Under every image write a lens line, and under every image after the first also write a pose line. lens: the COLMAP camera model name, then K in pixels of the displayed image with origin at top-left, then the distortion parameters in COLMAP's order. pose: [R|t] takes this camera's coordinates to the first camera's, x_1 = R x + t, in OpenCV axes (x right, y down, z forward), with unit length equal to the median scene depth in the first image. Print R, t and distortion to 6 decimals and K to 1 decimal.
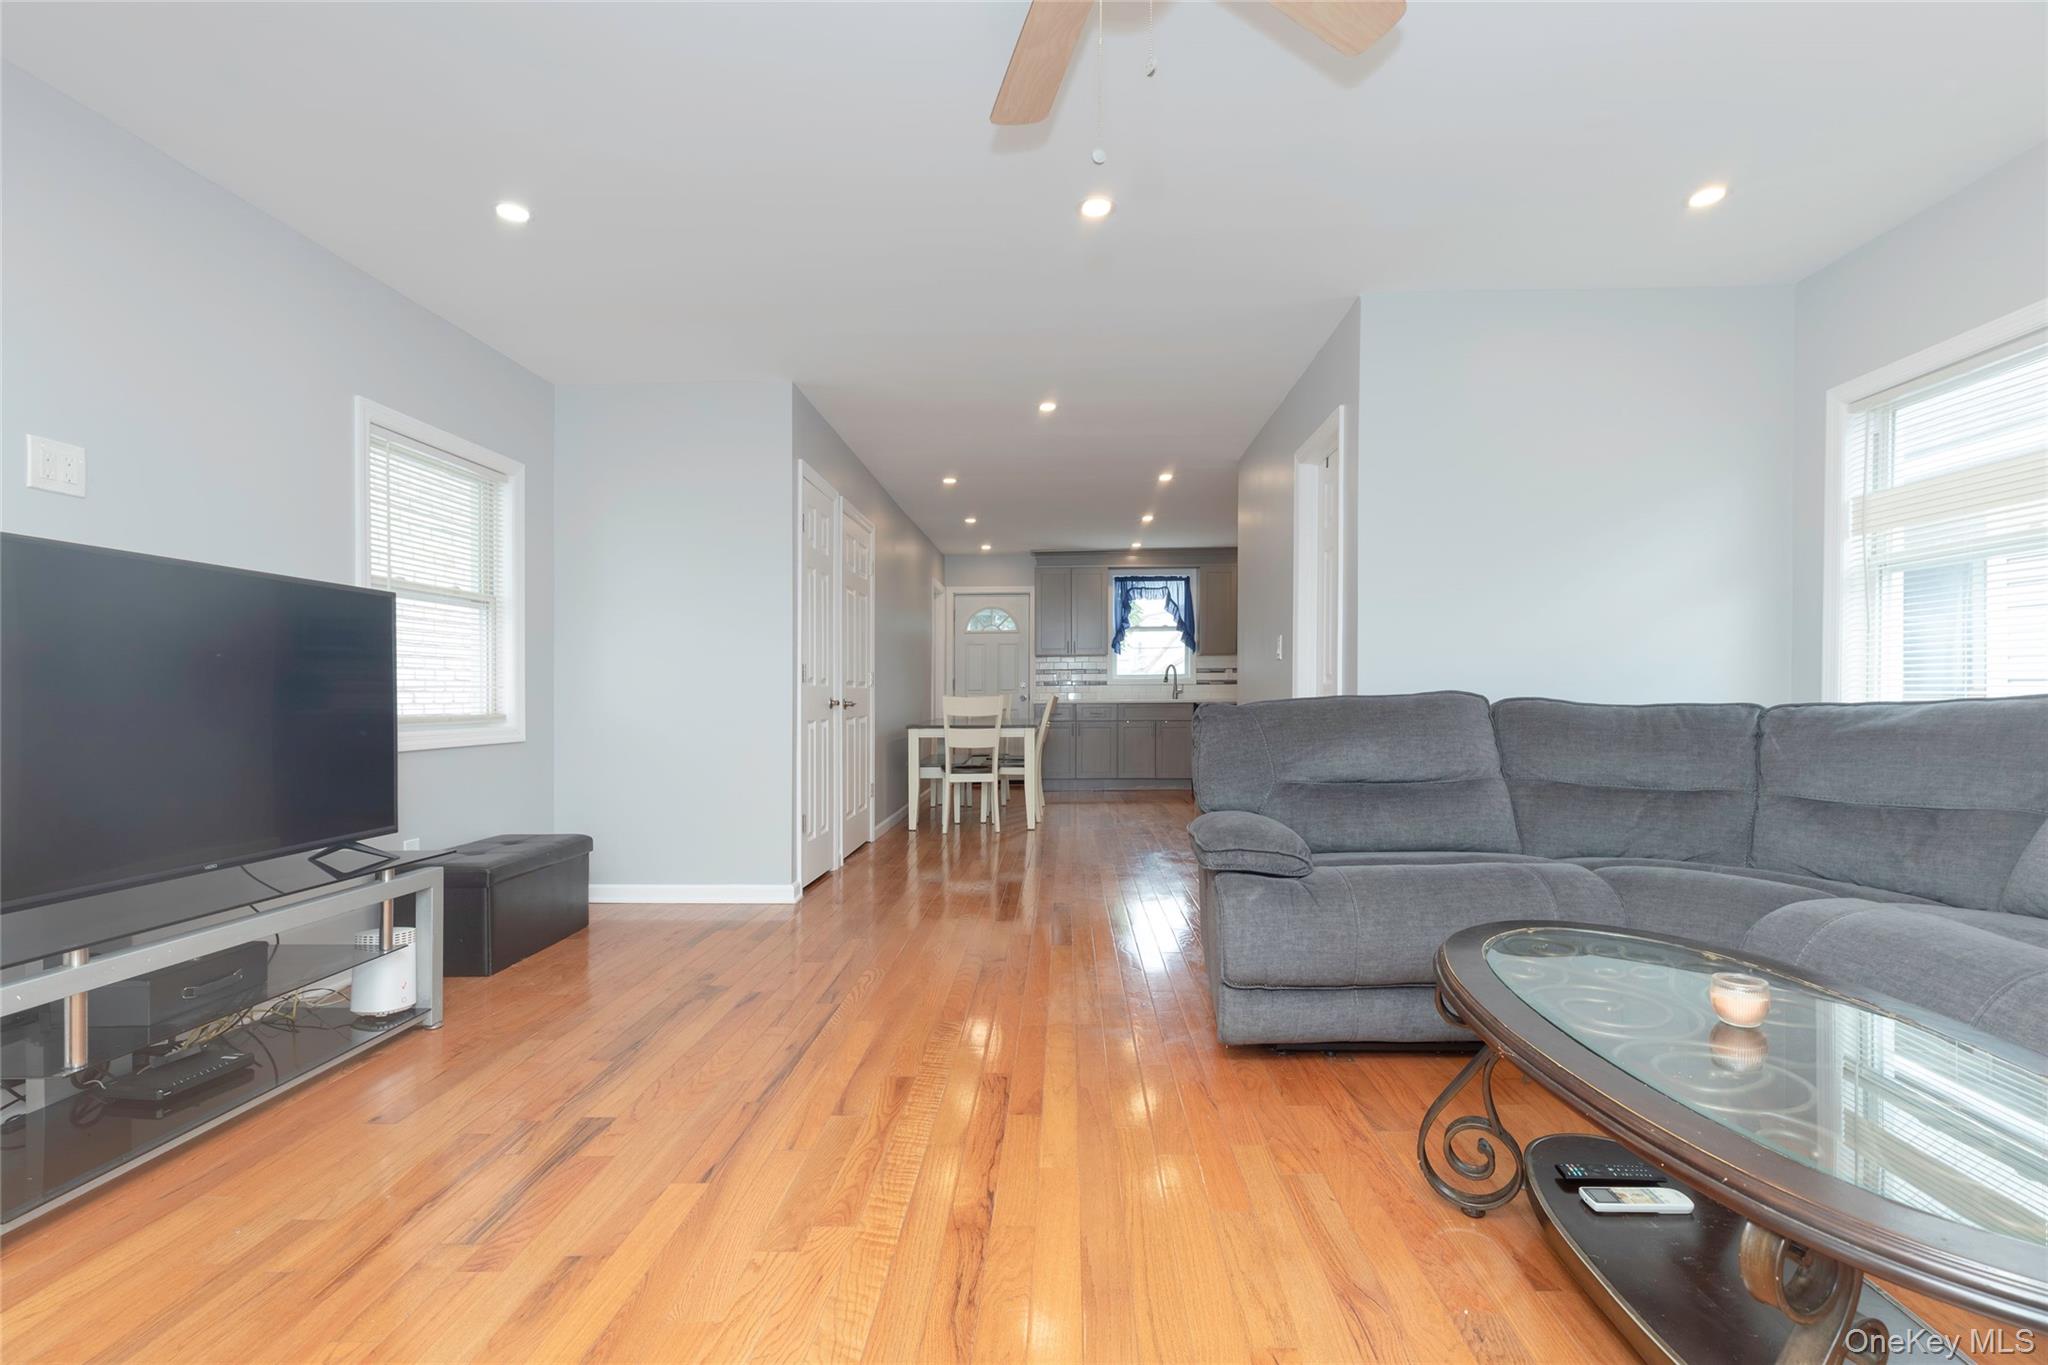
lens RADIAL K [[982.5, 0, 1030.4], [0, 982.5, 705.6], [0, 0, 1]] dist [0.003656, 0.000343]
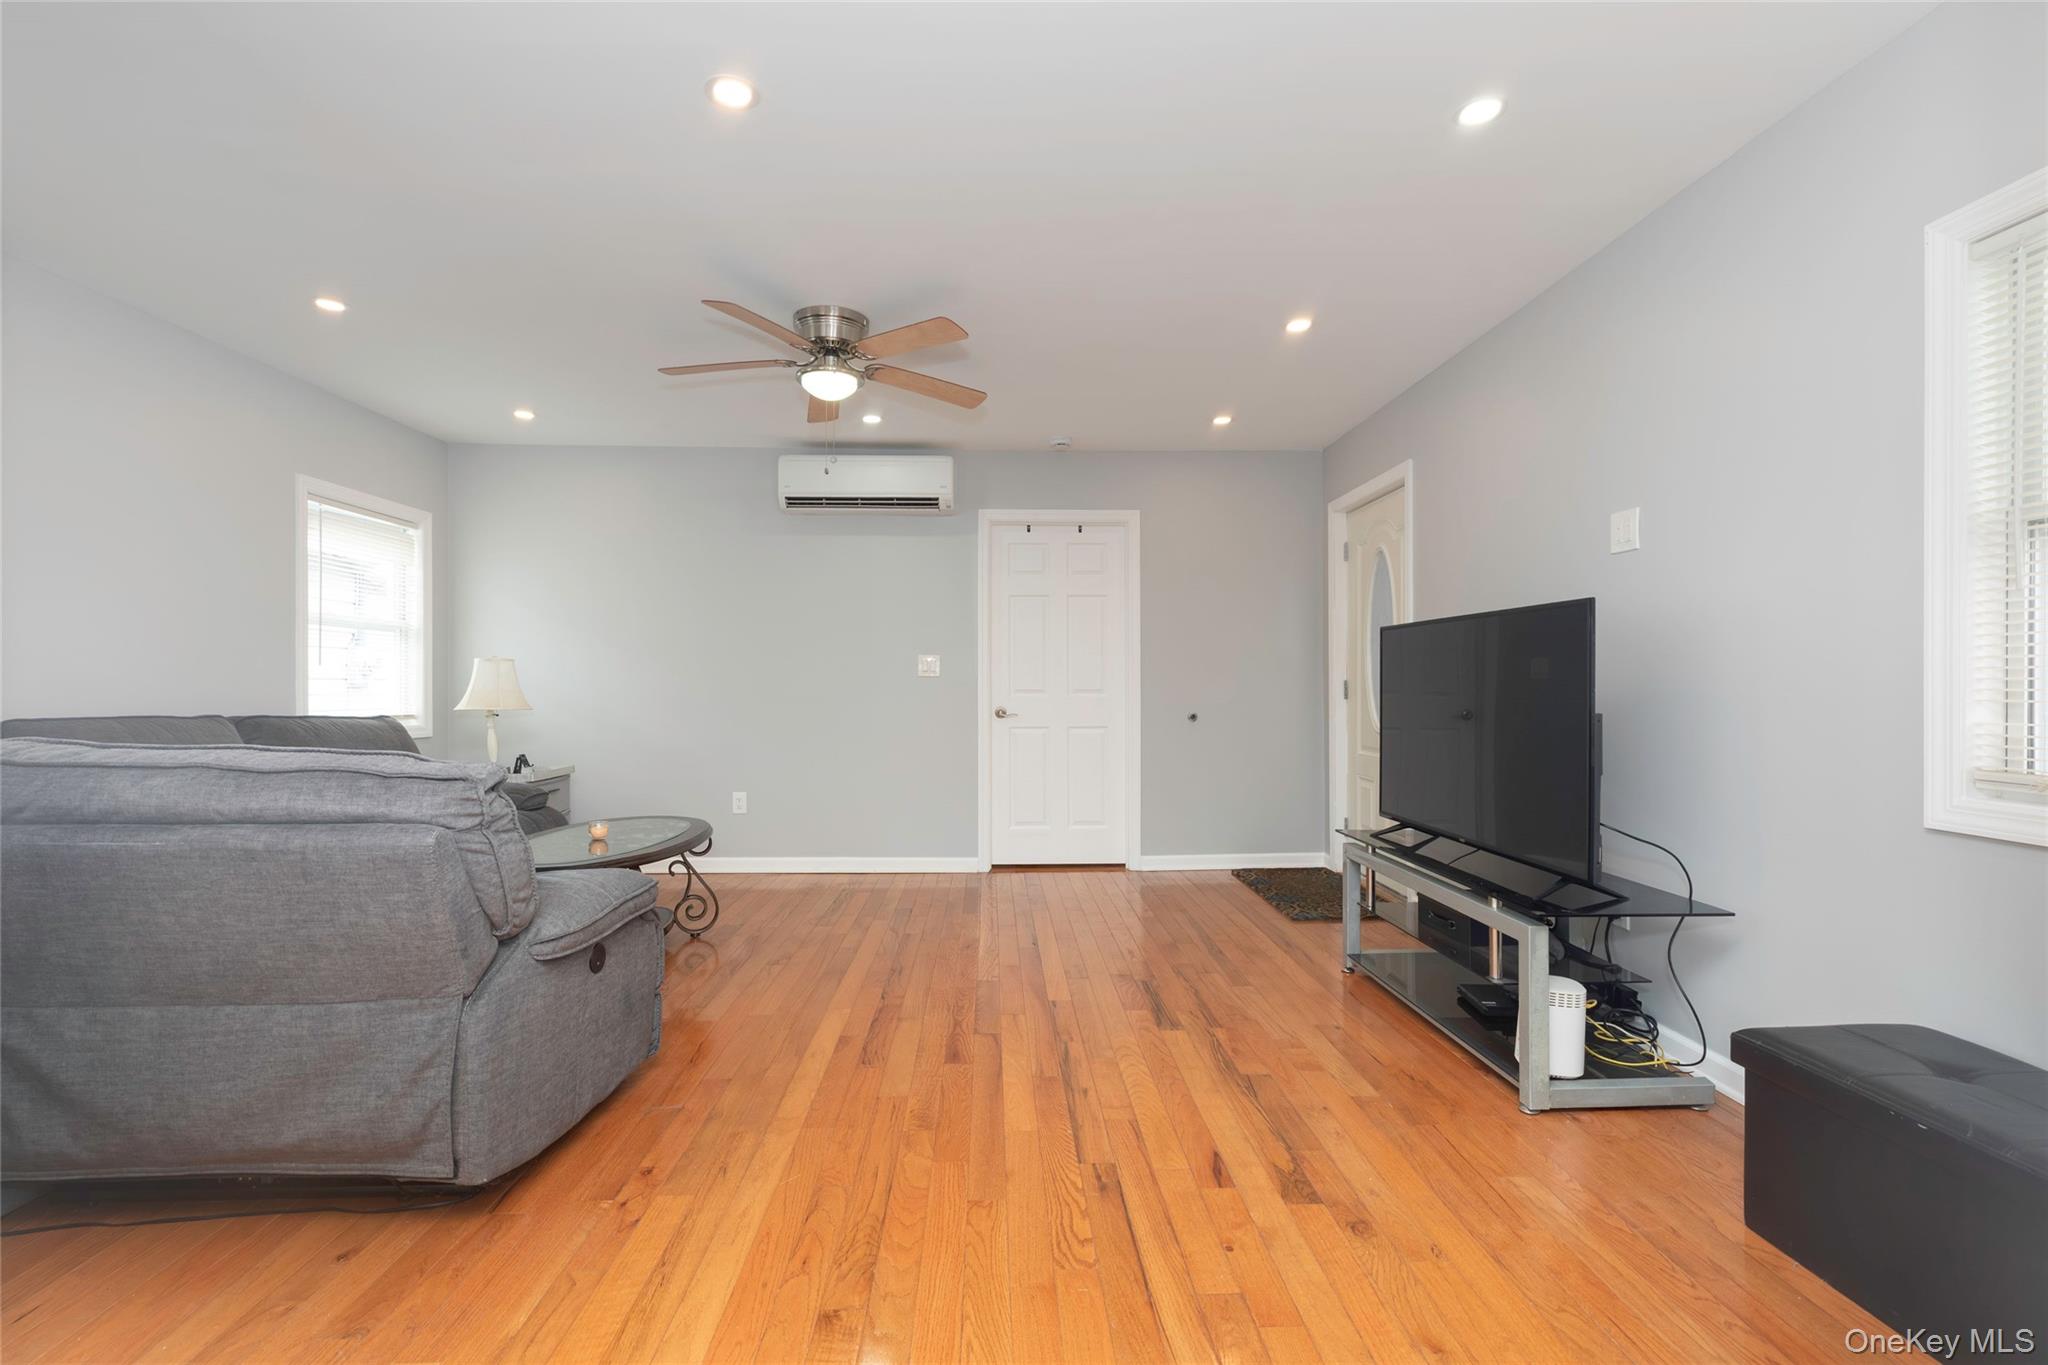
lens RADIAL K [[925.6, 0, 1018.6], [0, 925.6, 688.7], [0, 0, 1]] dist [0.003709, 0.000236]
pose [[-0.997189, -0.003011, -0.074872, -0.133009], [-0.004128, 0.999882, 0.014769, -0.061939], [0.074819, 0.015037, -0.997084, 2.216993]]
